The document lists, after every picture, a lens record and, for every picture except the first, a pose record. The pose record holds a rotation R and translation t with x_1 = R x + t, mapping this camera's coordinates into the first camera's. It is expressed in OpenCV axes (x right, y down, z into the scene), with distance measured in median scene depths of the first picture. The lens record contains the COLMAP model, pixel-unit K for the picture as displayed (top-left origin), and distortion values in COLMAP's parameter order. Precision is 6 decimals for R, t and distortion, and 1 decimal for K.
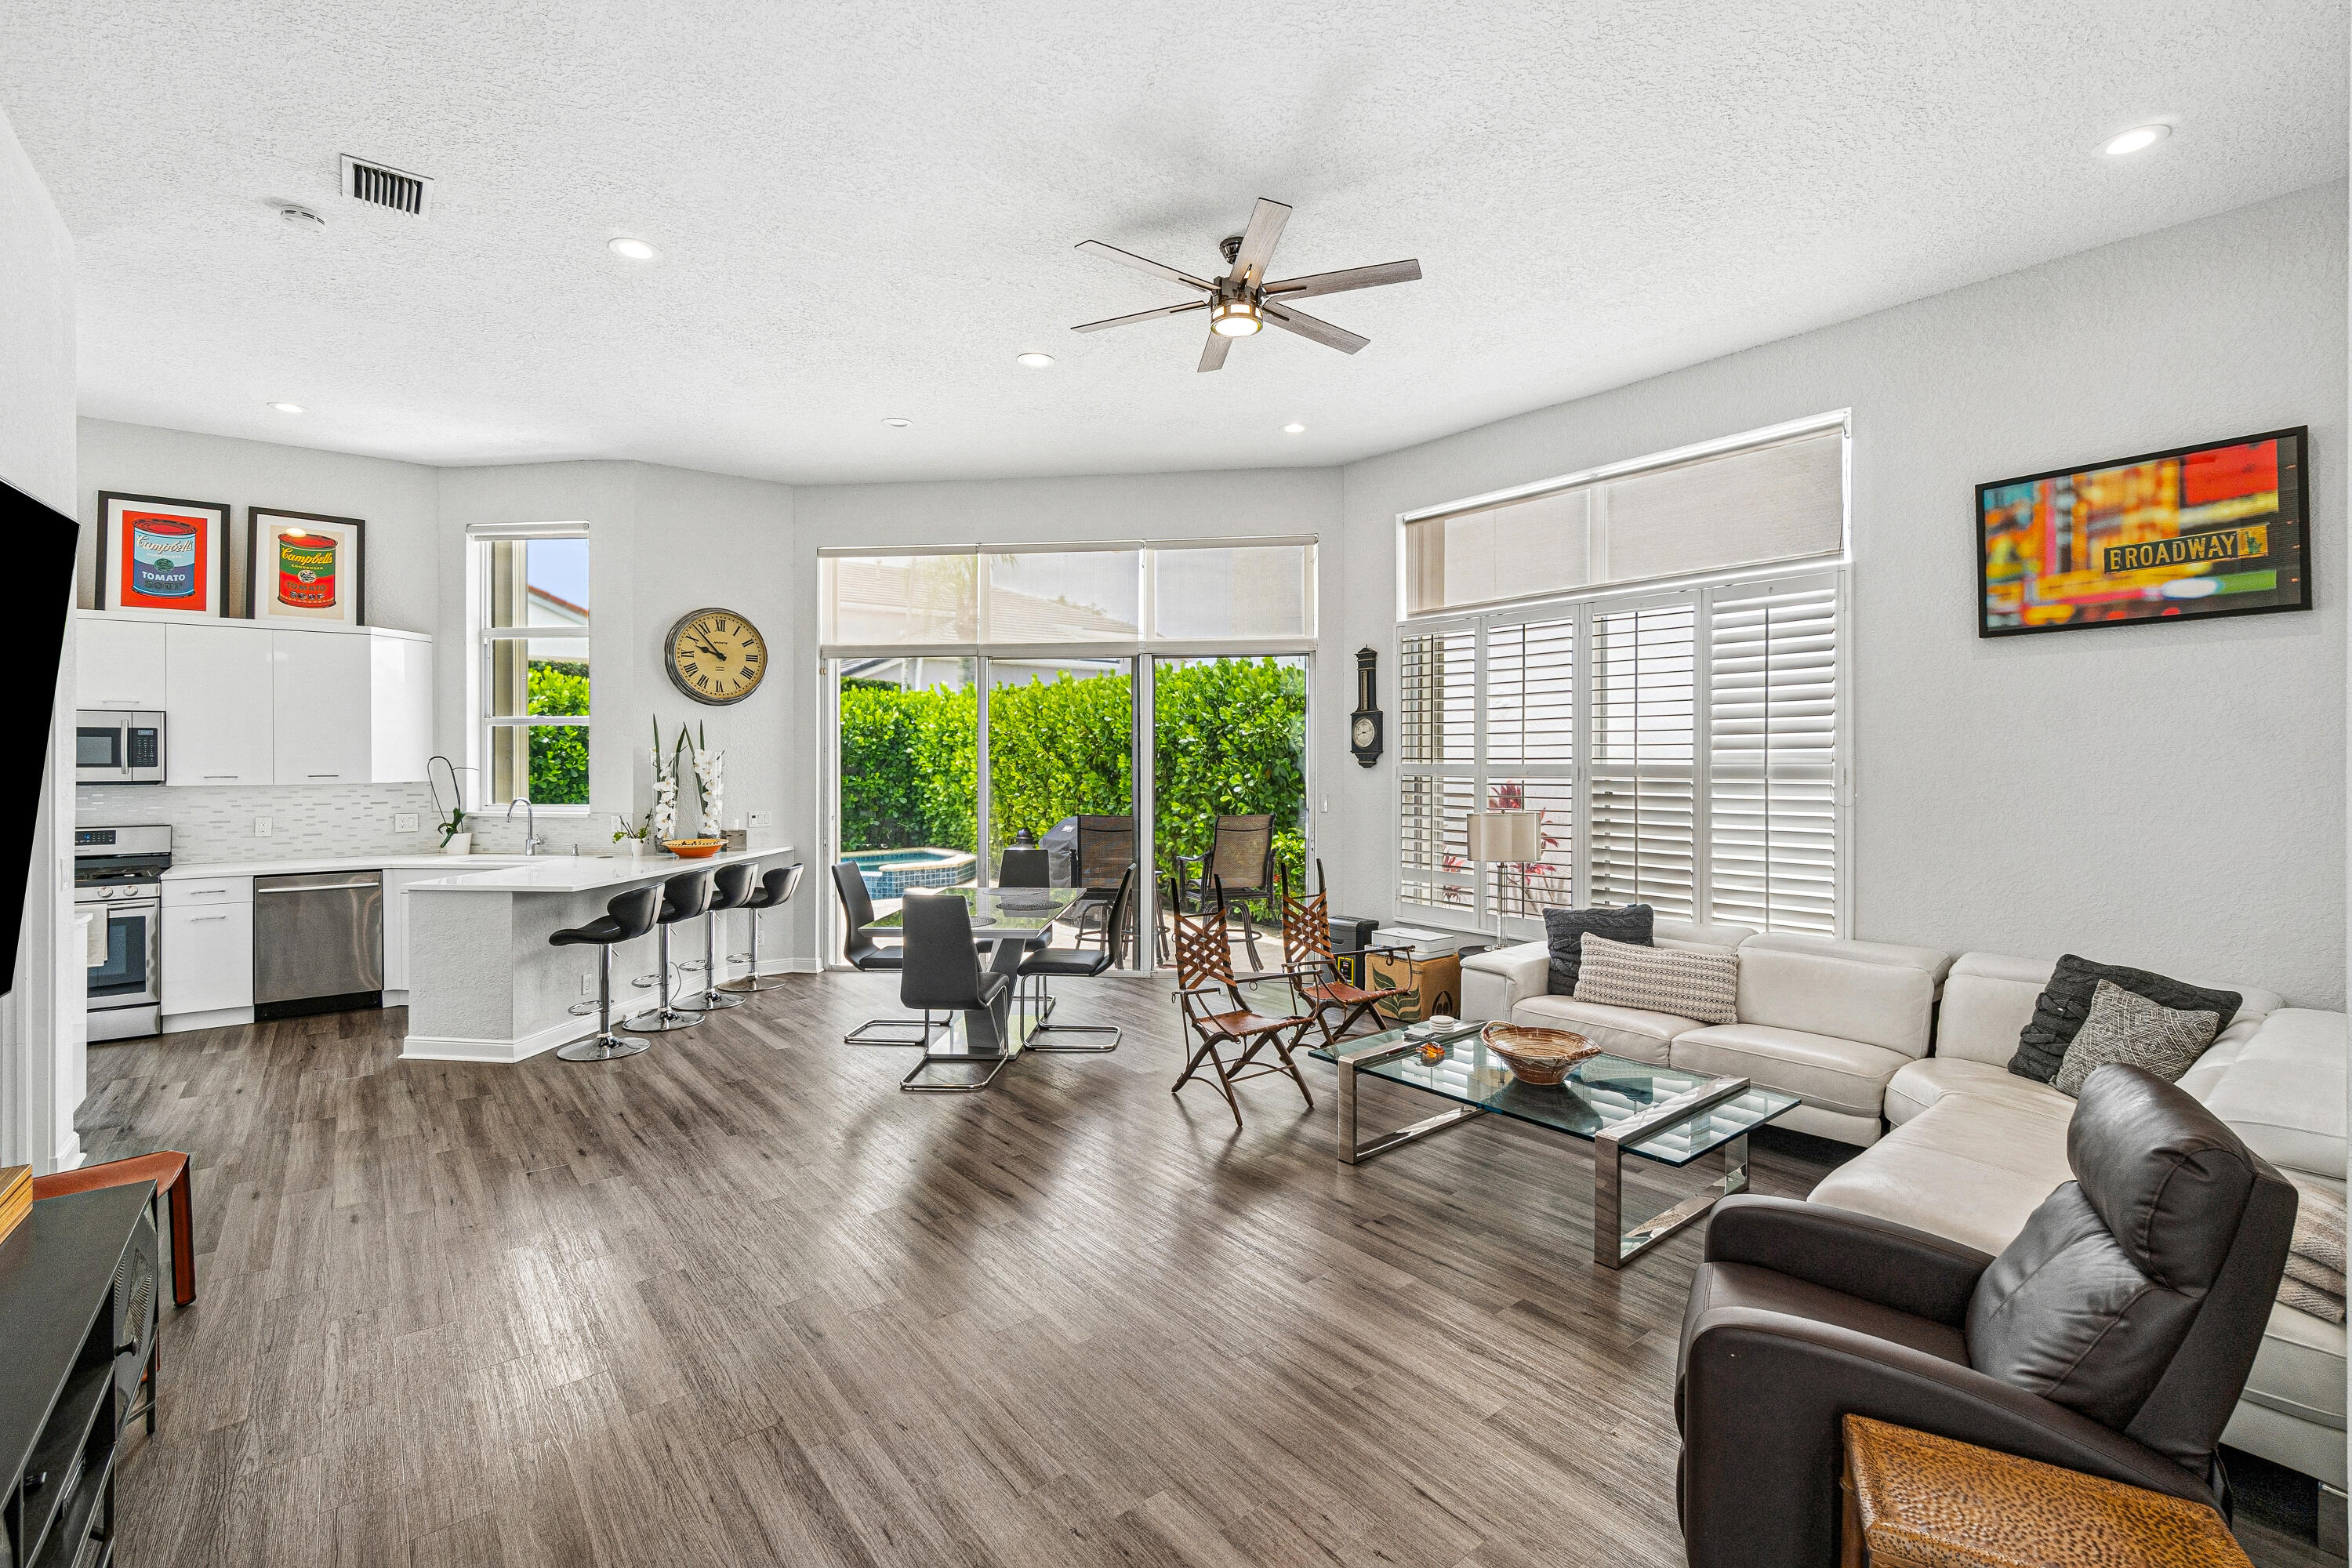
lens RADIAL K [[1047.9, 0, 1180.1], [0, 1047.9, 751.1], [0, 0, 1]] dist [-0.005148, 0.000300]
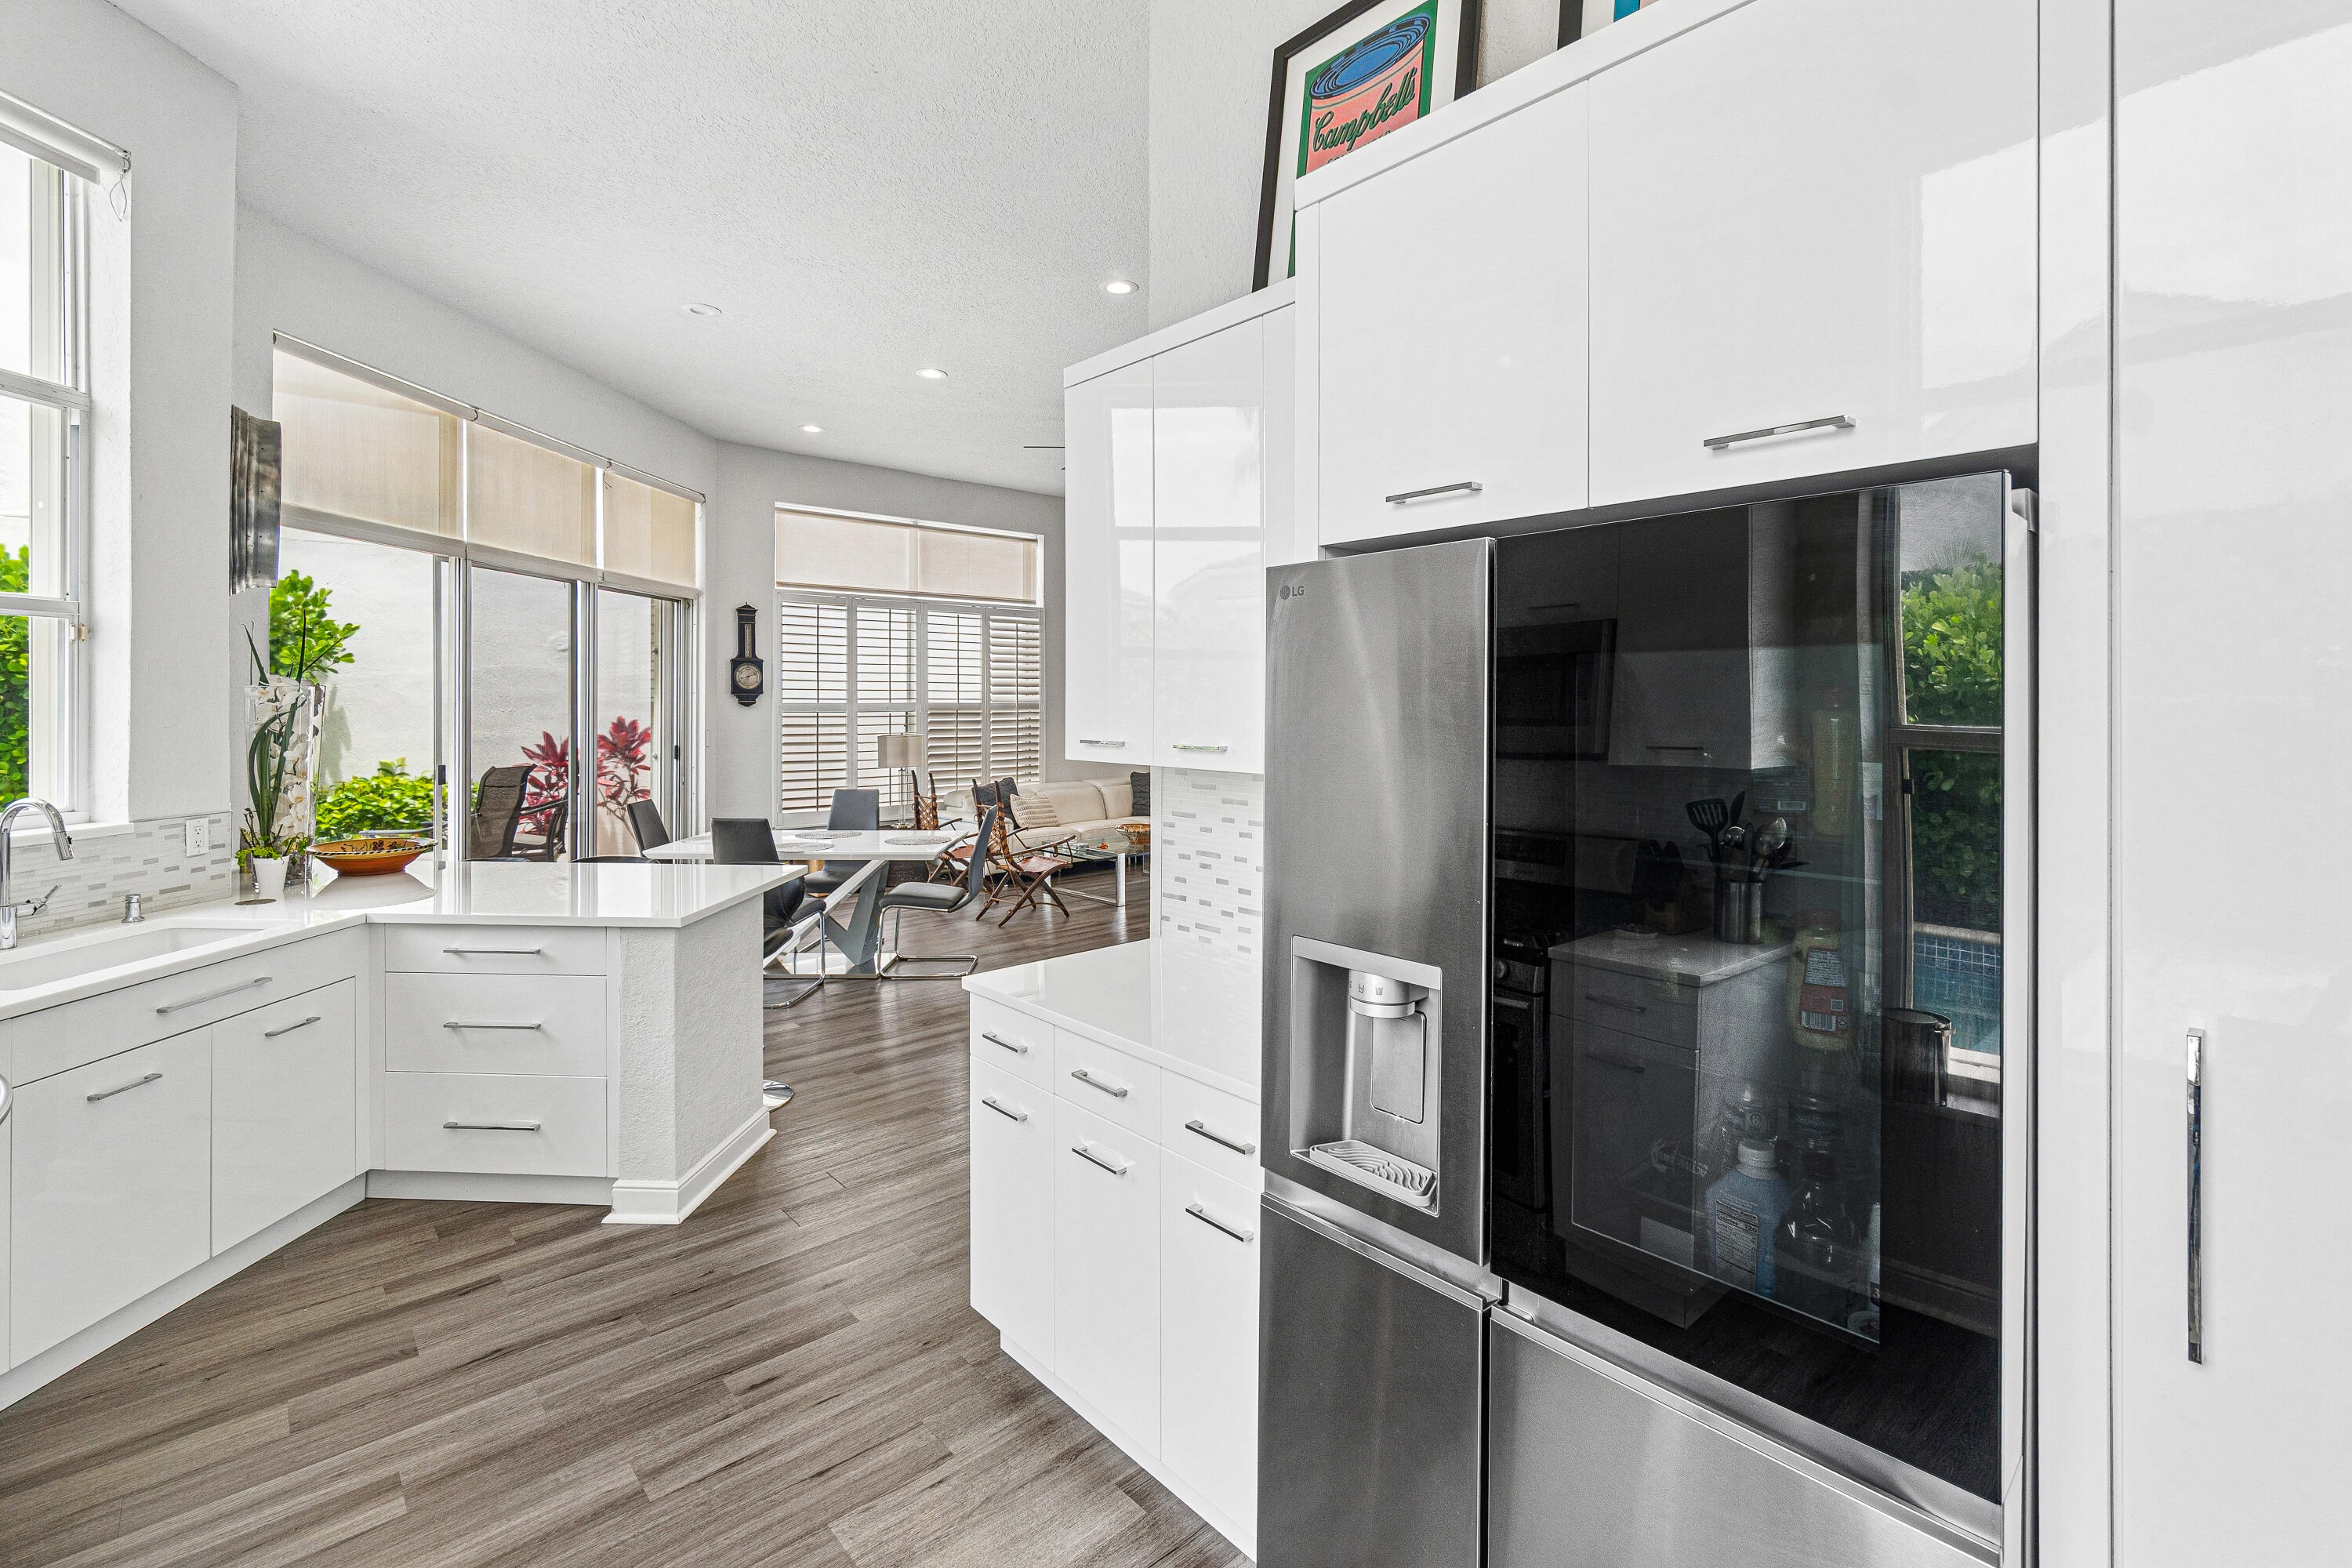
lens RADIAL K [[1047.9, 0, 1182.8], [0, 1047.9, 702.9], [0, 0, 1]] dist [-0.005148, 0.000300]
pose [[-0.077454, -0.003602, 0.996989, -1.178462], [-0.009953, 0.999946, 0.002840, 0.004475], [-0.996946, -0.009703, -0.077485, 0.678264]]
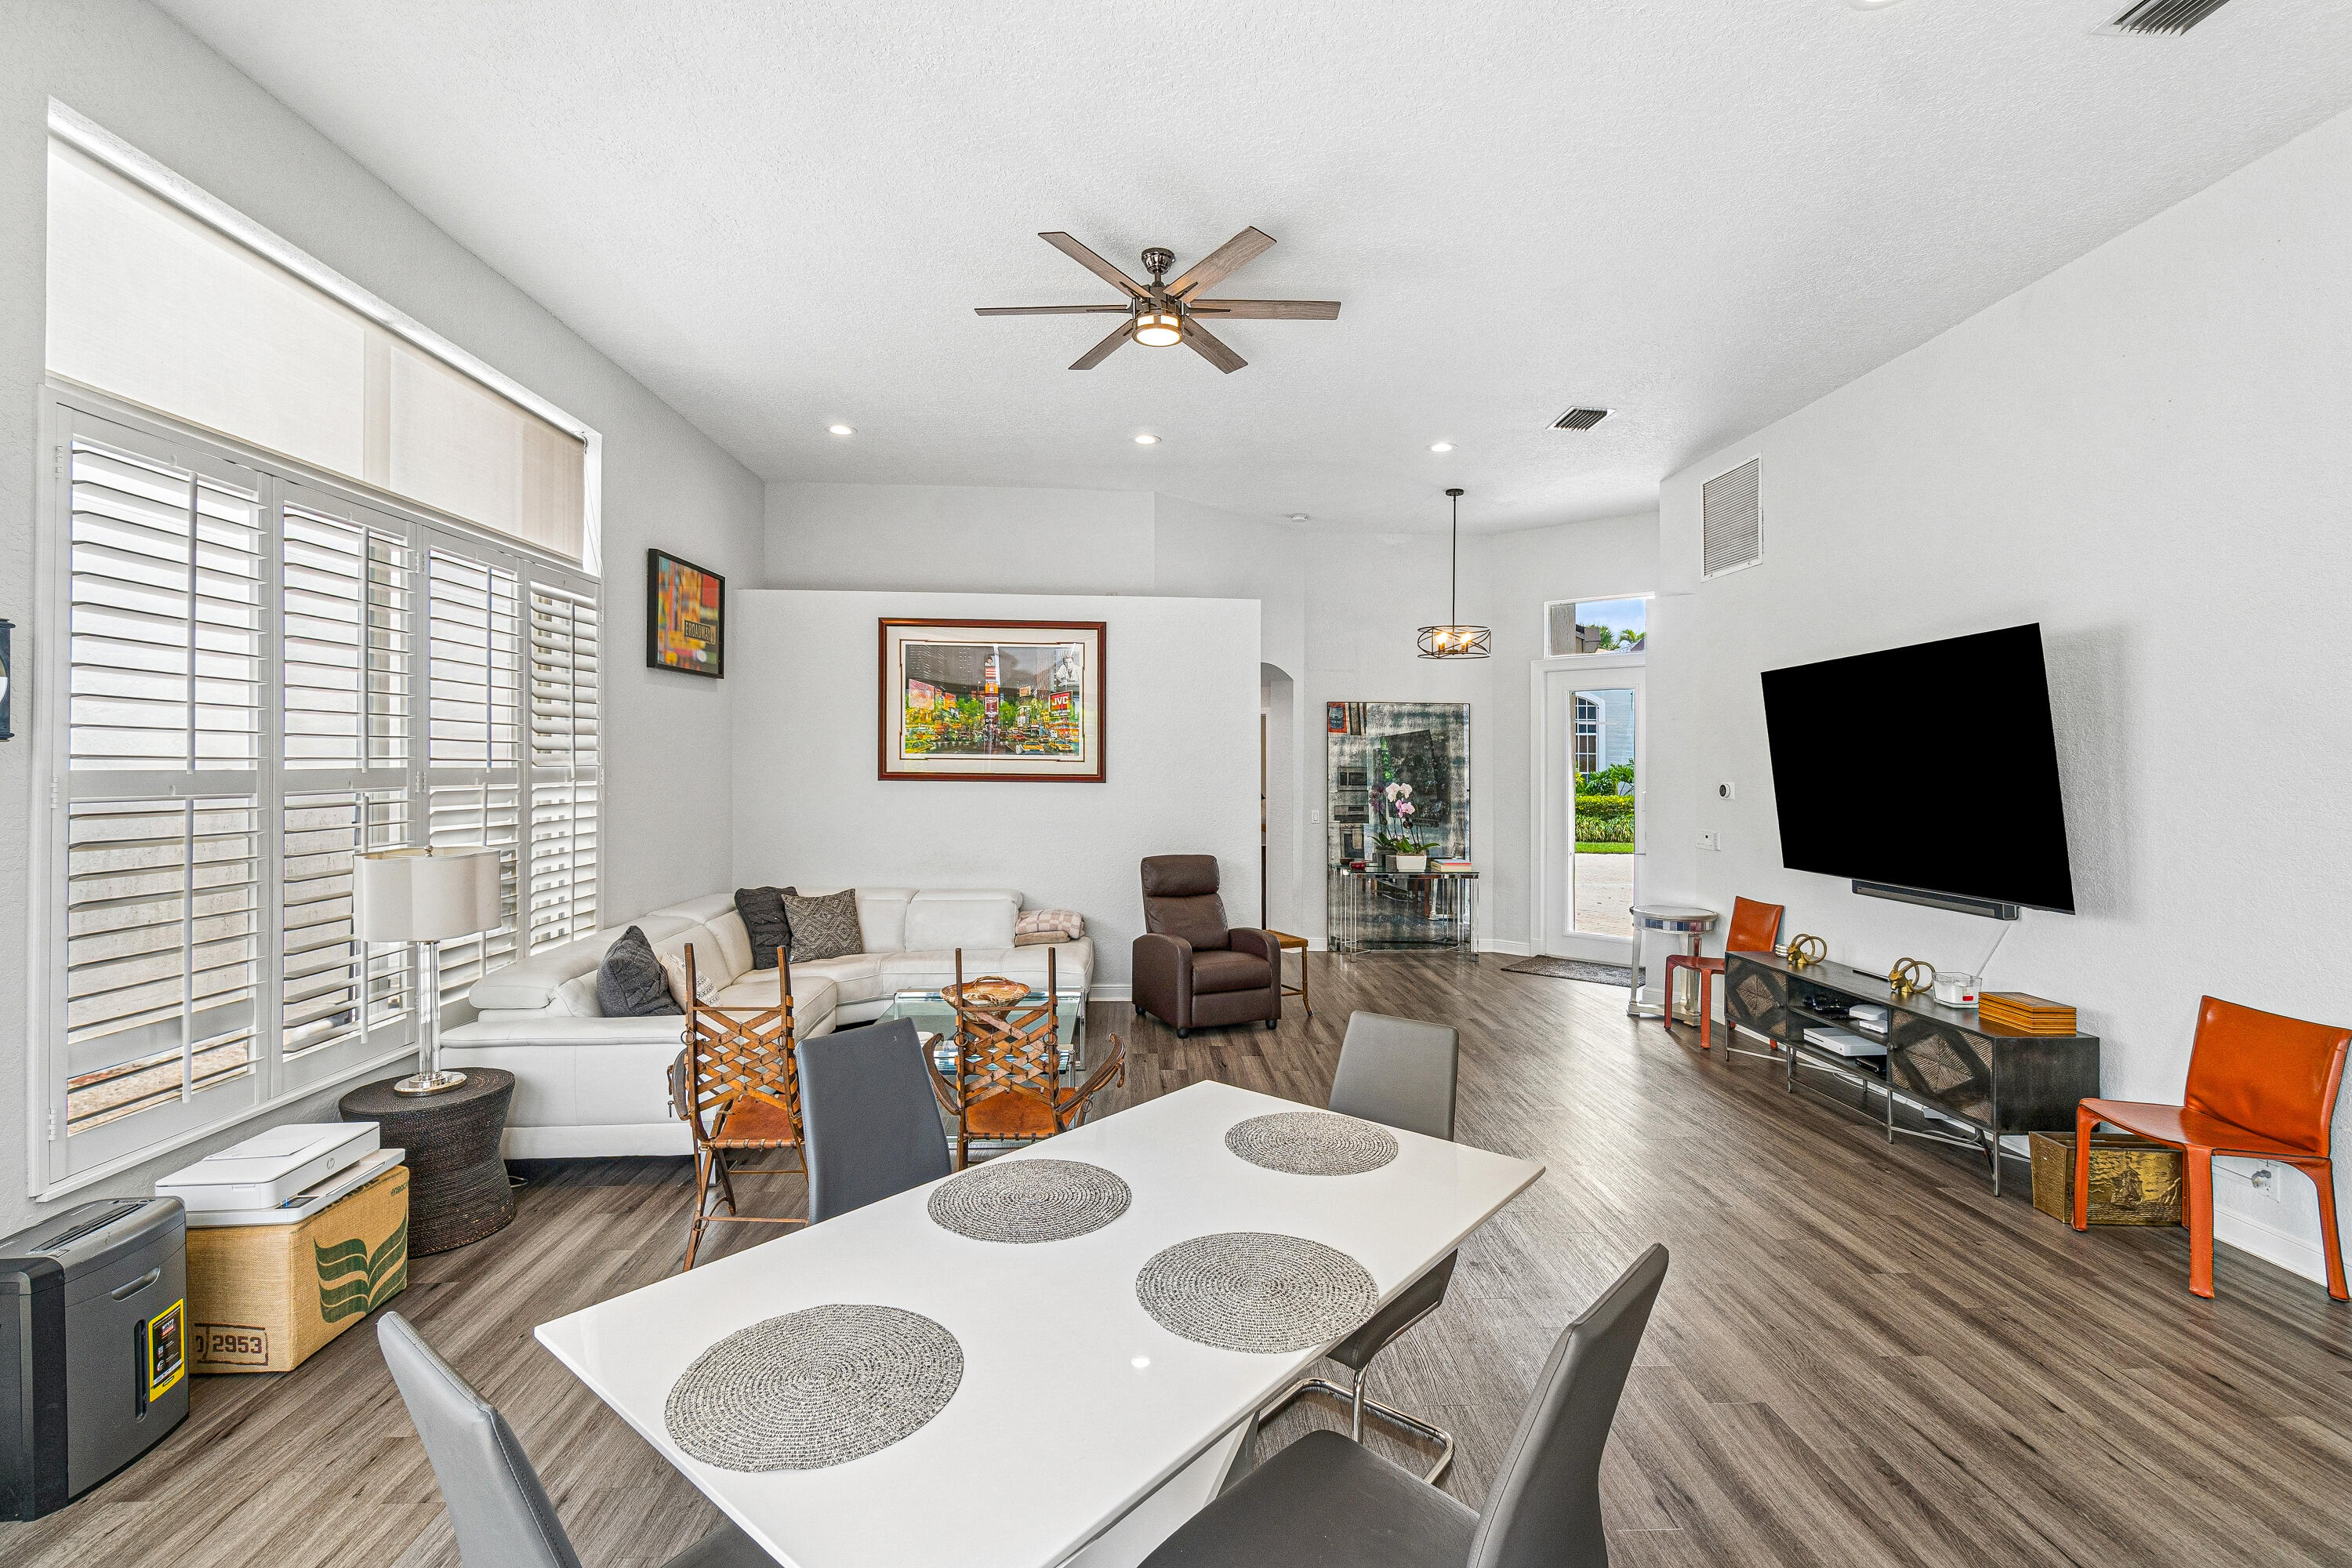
lens RADIAL K [[1047.9, 0, 1169.0], [0, 1047.9, 742.2], [0, 0, 1]] dist [-0.005148, 0.000300]
pose [[-0.810289, 0.010297, 0.585940, -0.356234], [-0.008285, 0.999544, -0.029022, 0.010951], [-0.585972, -0.028371, -0.809835, 1.177159]]
